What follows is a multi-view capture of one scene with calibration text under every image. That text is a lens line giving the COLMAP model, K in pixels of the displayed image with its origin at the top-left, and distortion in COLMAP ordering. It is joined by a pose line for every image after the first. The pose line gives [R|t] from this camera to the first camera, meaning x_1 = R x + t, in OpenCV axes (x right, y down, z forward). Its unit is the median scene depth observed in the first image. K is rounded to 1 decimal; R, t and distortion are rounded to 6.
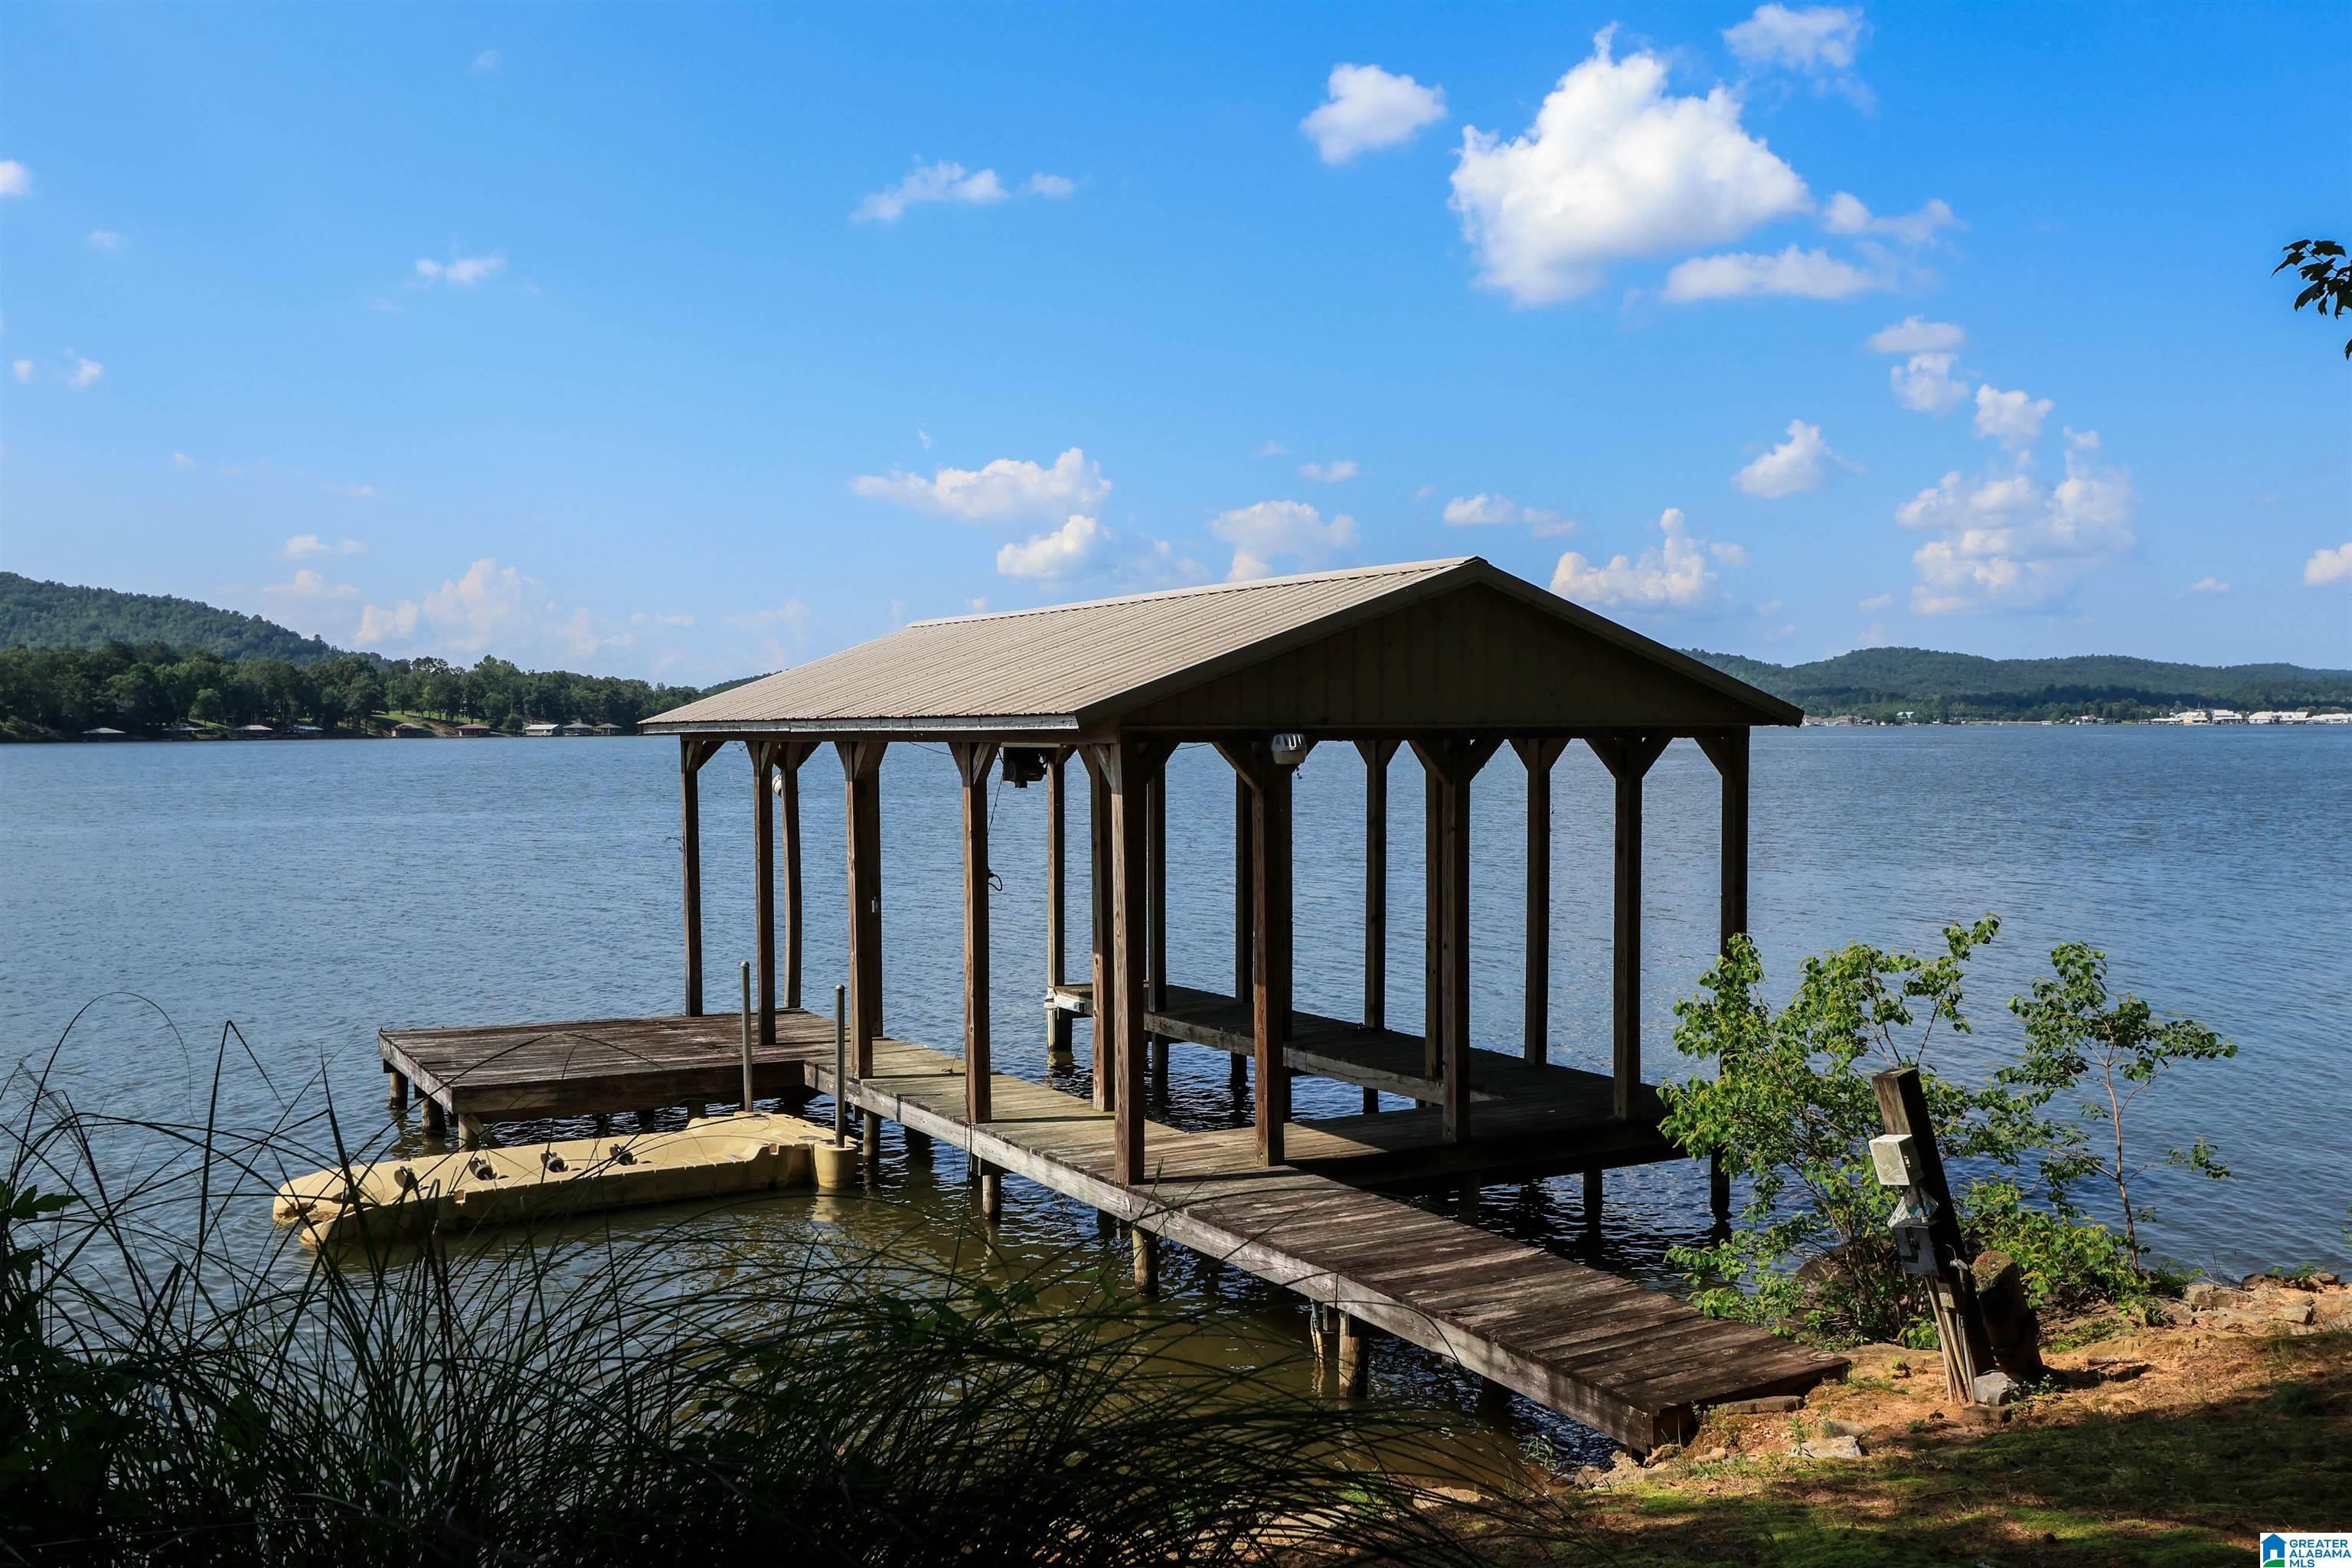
lens RADIAL K [[2088.4, 0, 1176.0], [0, 2088.4, 784.0], [0, 0, 1]] dist [0.007485, 0.005269]
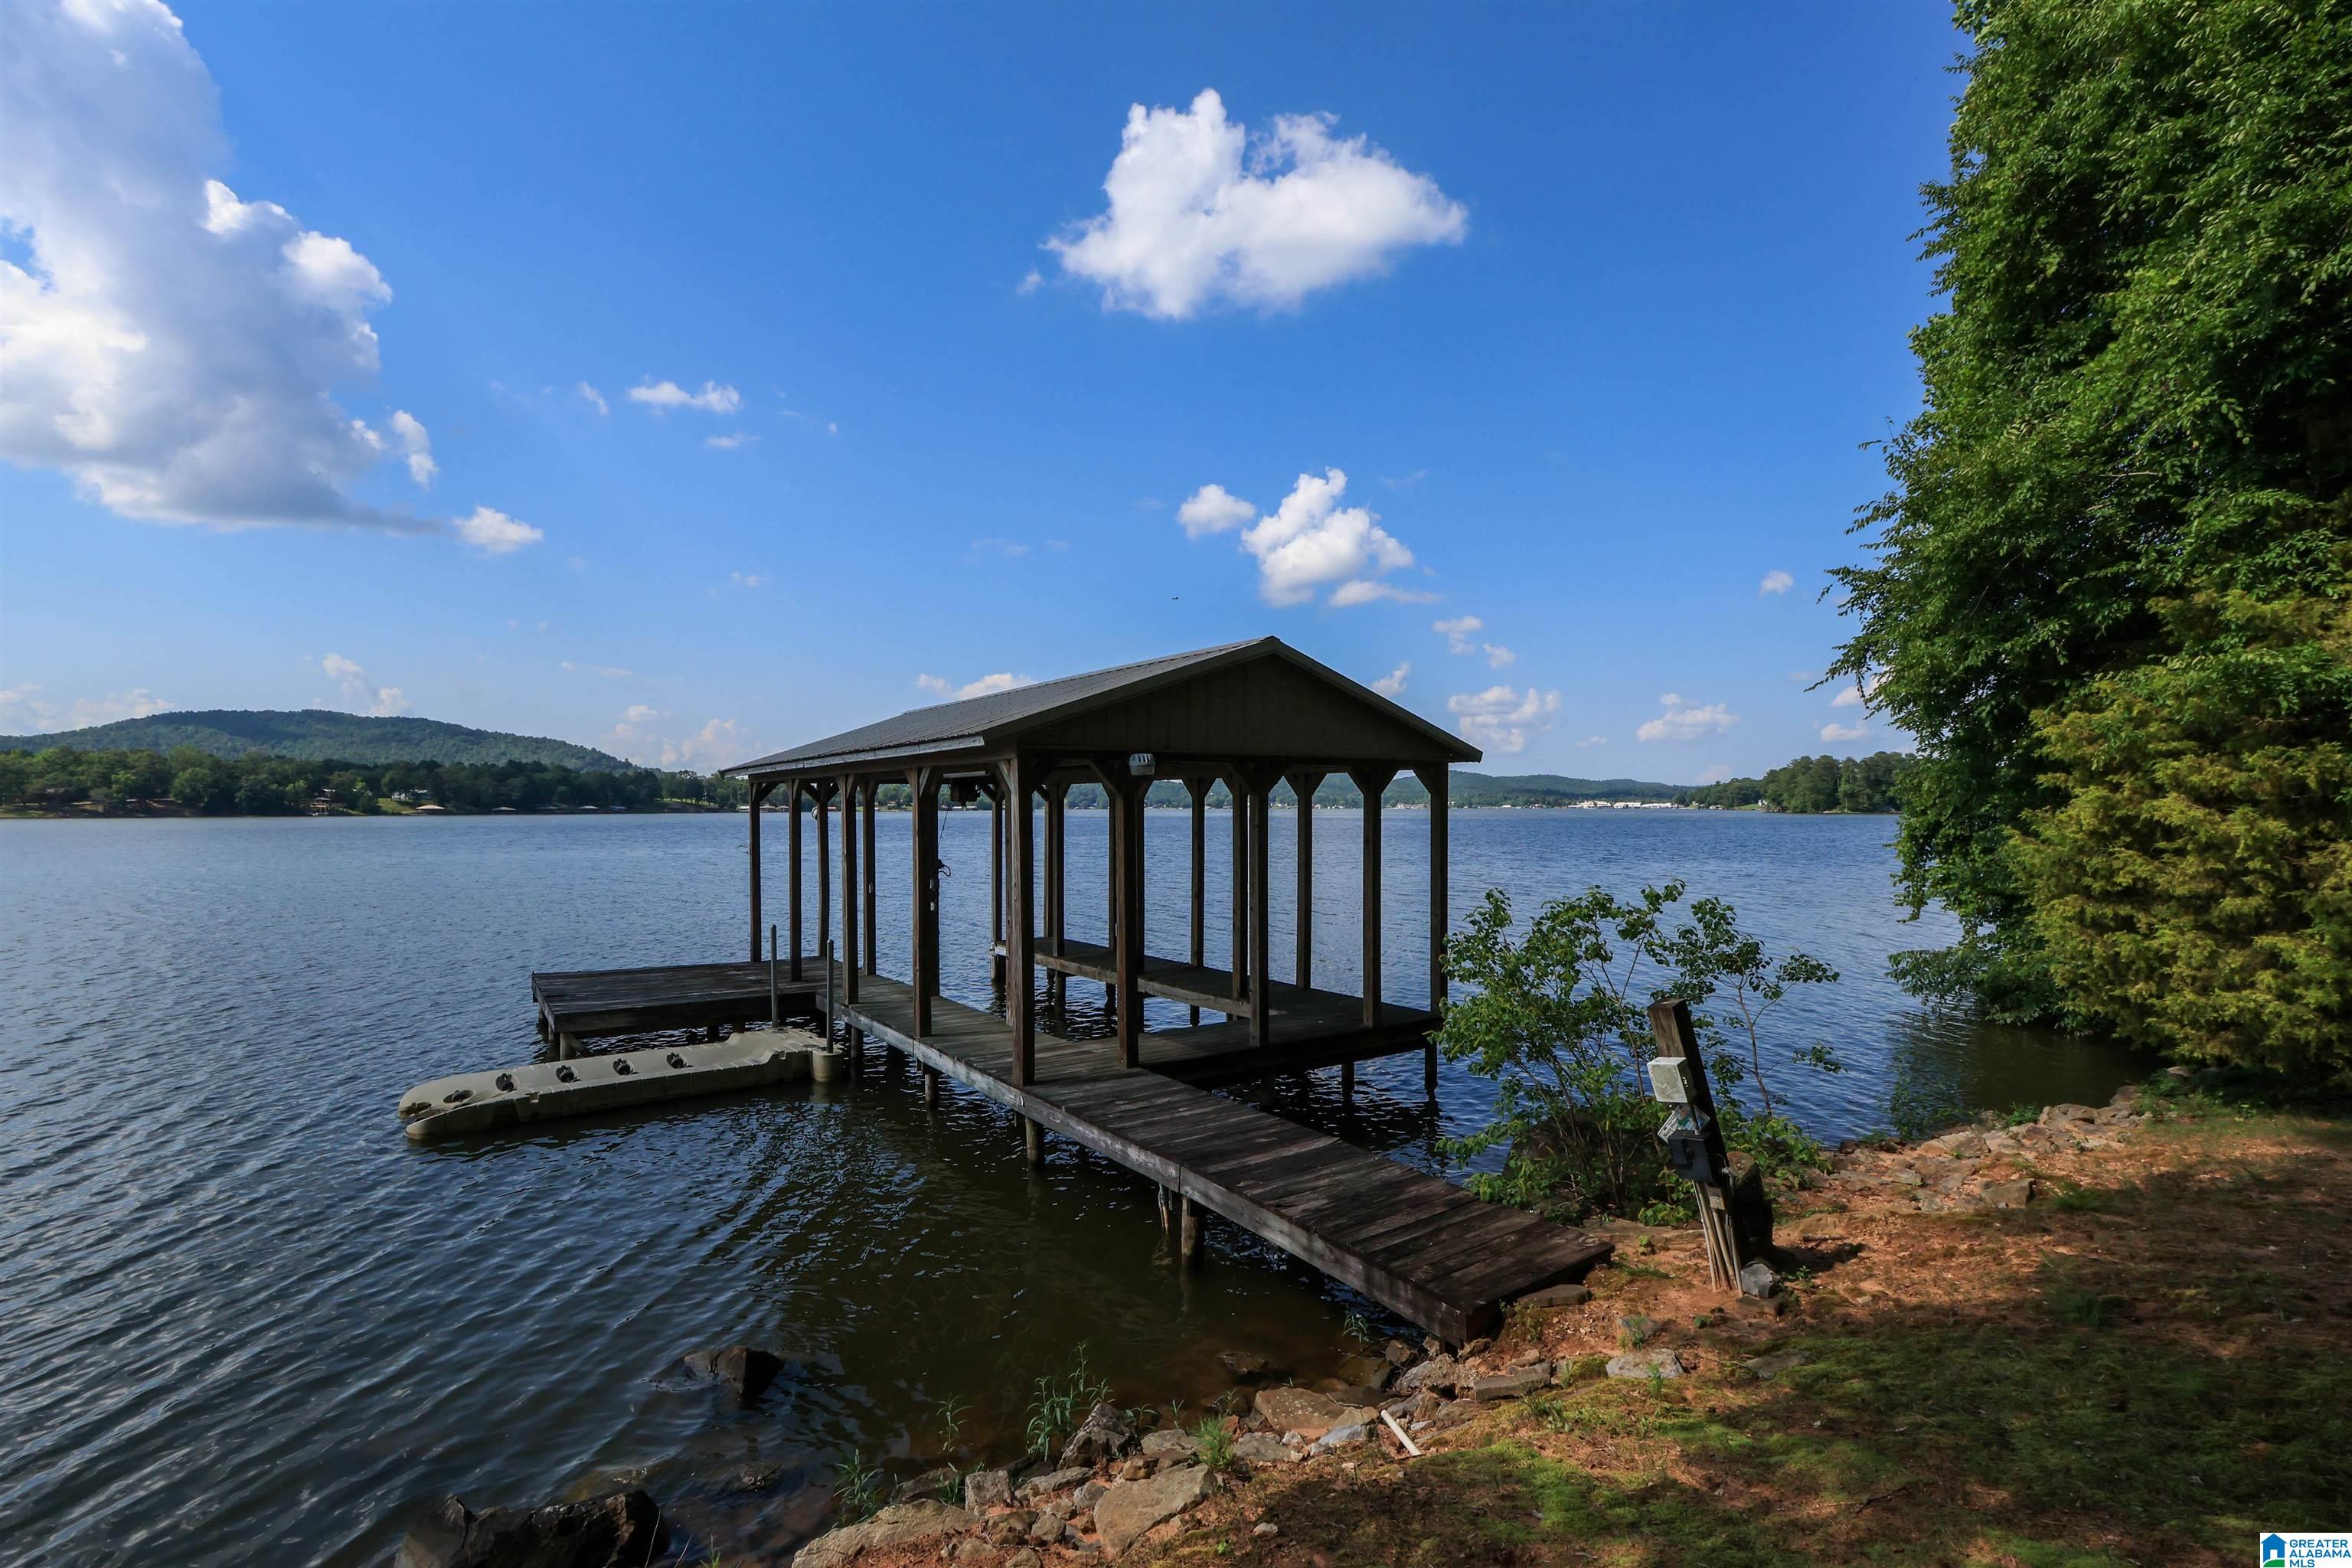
lens RADIAL K [[1065.5, 0, 1190.7], [0, 1065.5, 803.3], [0, 0, 1]] dist [-0.014421, 0.000271]
pose [[0.995132, 0.003190, 0.098504, 0.018258], [0.000050, 0.999459, -0.032875, 0.035183], [-0.098555, 0.032719, 0.994594, 0.327226]]
